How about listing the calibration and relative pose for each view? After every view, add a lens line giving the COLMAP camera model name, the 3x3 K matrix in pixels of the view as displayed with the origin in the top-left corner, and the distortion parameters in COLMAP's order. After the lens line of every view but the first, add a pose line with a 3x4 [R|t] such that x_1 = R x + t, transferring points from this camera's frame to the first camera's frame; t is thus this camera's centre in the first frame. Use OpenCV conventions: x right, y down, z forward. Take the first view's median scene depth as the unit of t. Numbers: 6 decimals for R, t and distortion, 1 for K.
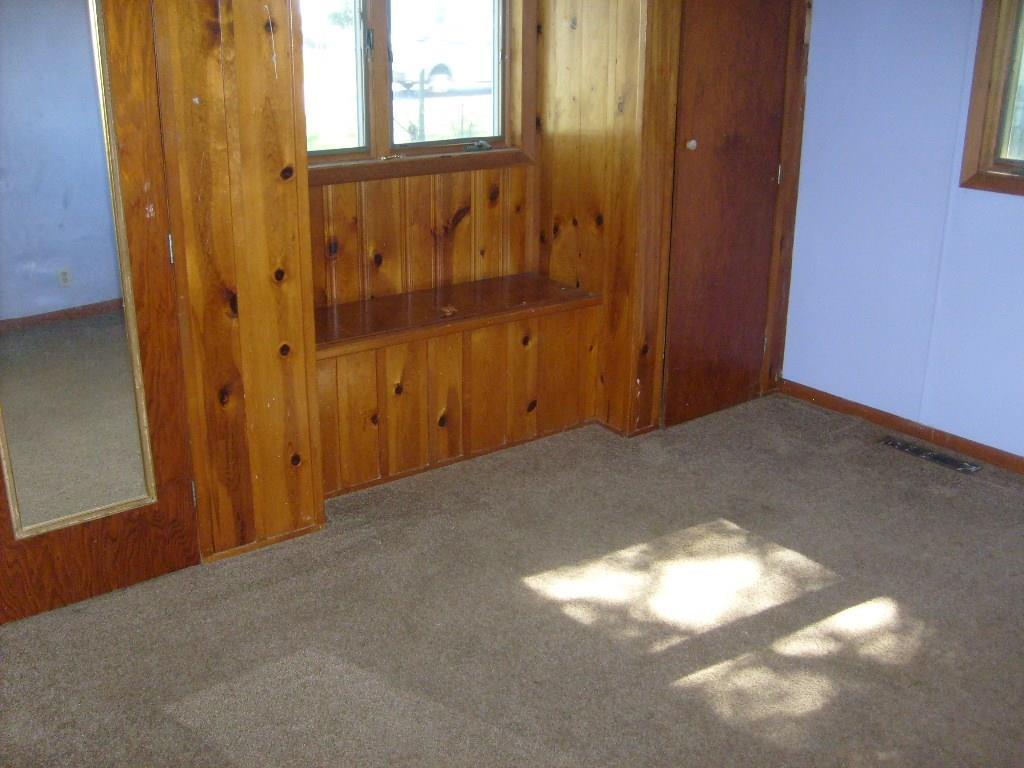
lens RADIAL K [[1070.8, 0, 482.6], [0, 1070.8, 384.1], [0, 0, 1]] dist [-0.167020, 0.209436]
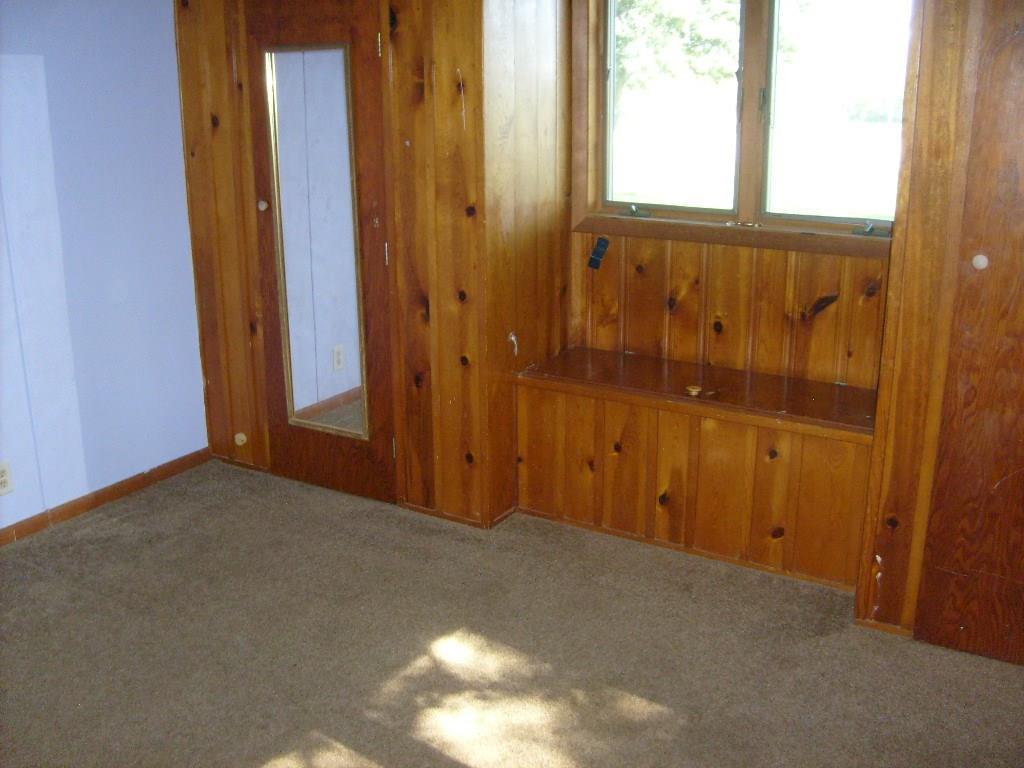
lens RADIAL K [[1070.8, 0, 482.6], [0, 1070.8, 384.1], [0, 0, 1]] dist [-0.167020, 0.209436]
pose [[0.348878, 0.263931, -0.899235, 0.774909], [-0.290973, 0.942610, 0.163772, -0.180530], [0.890853, 0.204516, 0.405653, 0.479916]]
